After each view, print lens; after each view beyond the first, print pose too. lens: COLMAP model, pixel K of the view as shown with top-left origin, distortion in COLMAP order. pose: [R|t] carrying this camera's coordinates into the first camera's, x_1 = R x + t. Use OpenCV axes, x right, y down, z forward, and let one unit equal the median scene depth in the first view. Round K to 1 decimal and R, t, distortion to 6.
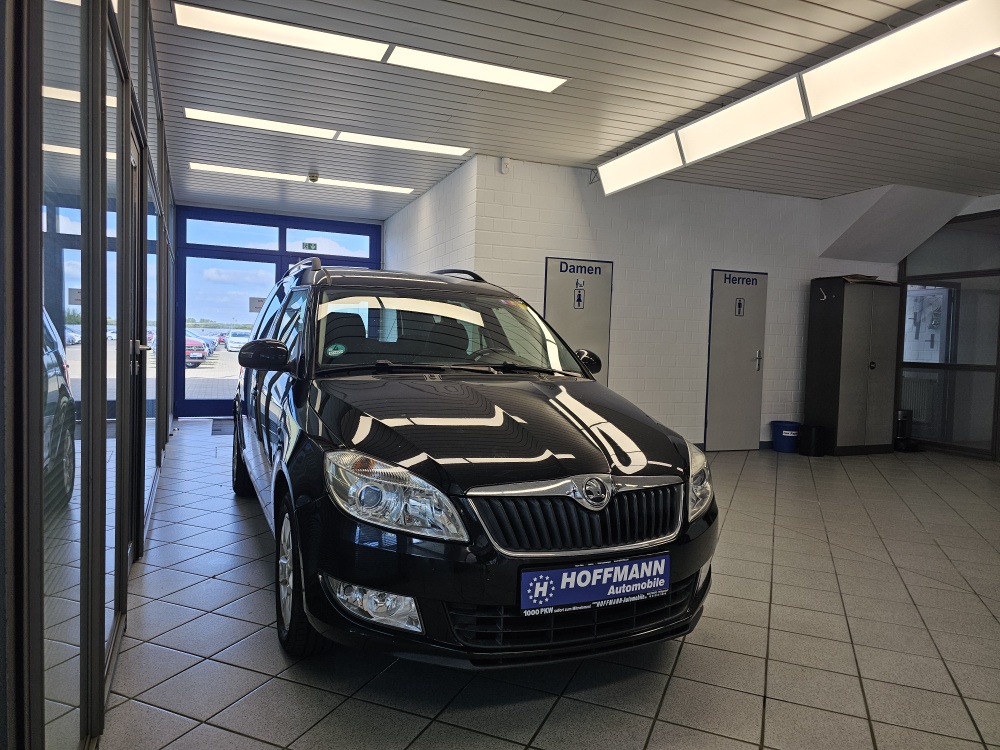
lens RADIAL K [[680.5, 0, 498.8], [0, 680.5, 368.9], [0, 0, 1]] dist [0.052508, -0.054189]
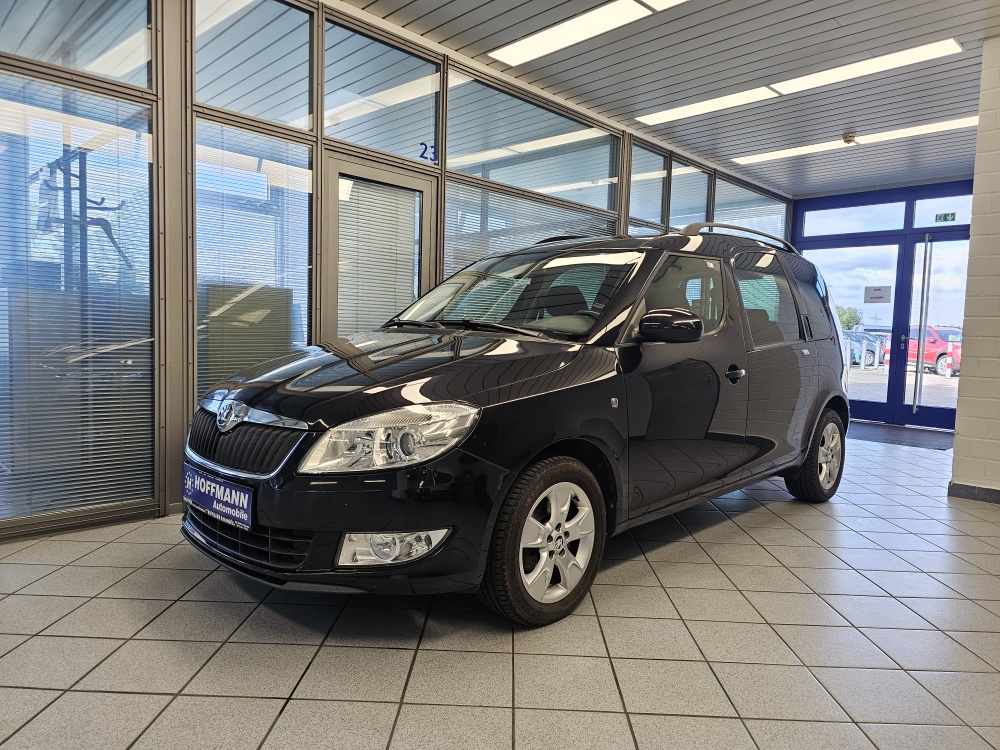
lens RADIAL K [[680.5, 0, 502.4], [0, 680.5, 377.4], [0, 0, 1]] dist [0.052508, -0.054189]
pose [[0.366909, 0.045424, -0.929147, 0.662724], [-0.053120, 0.998200, 0.027824, 0.032494], [0.928739, 0.039147, 0.368662, 0.500555]]
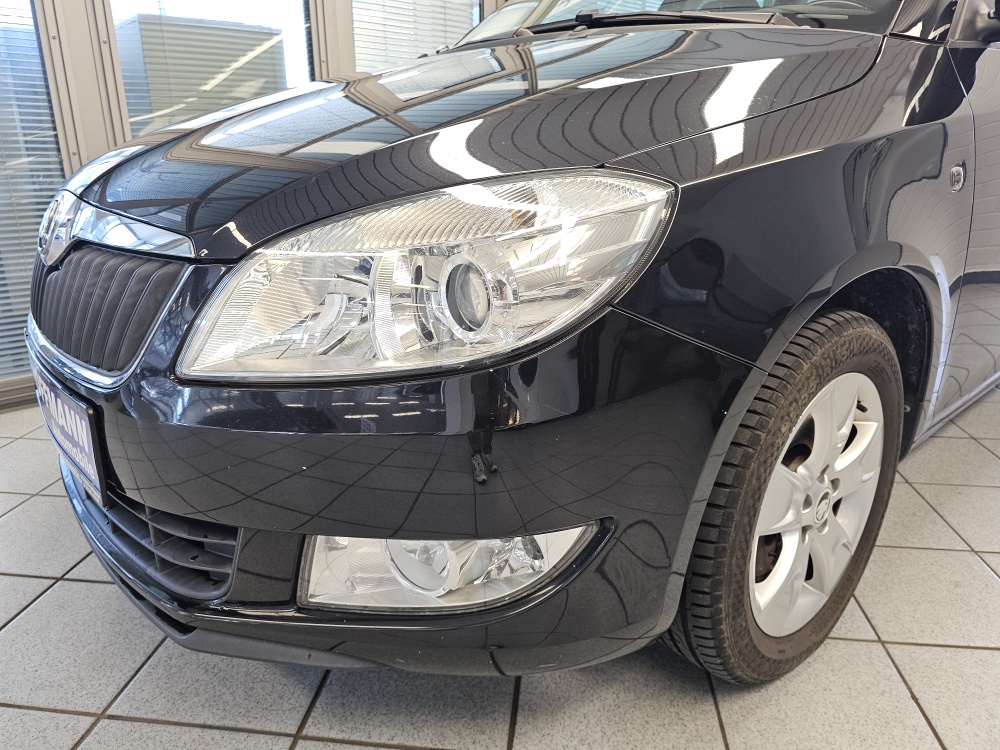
lens RADIAL K [[680.5, 0, 509.7], [0, 680.5, 365.3], [0, 0, 1]] dist [0.052508, -0.054189]
pose [[0.303076, 0.276843, -0.911868, 0.343630], [-0.024831, 0.958842, 0.282851, 0.065907], [0.952643, -0.063083, 0.297477, 0.578818]]
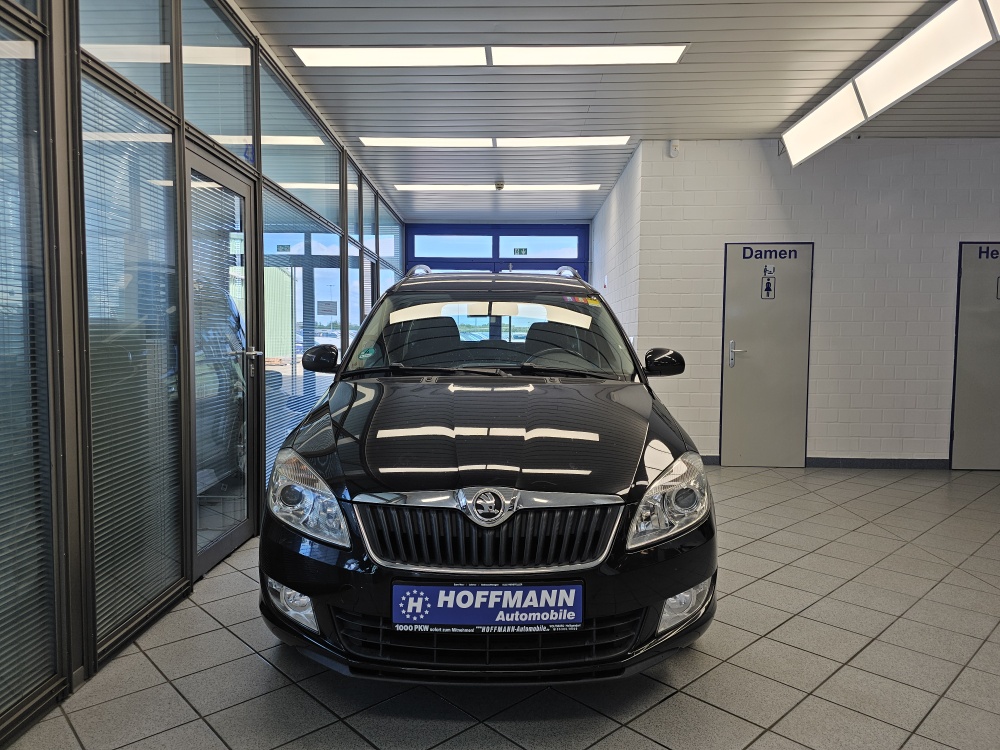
lens RADIAL K [[680.5, 0, 505.1], [0, 680.5, 373.8], [0, 0, 1]] dist [0.052508, -0.054189]
pose [[0.916013, -0.002531, -0.401140, 0.264040], [0.006328, 0.999947, 0.008140, -0.002601], [0.401098, -0.009995, 0.915981, 0.086221]]
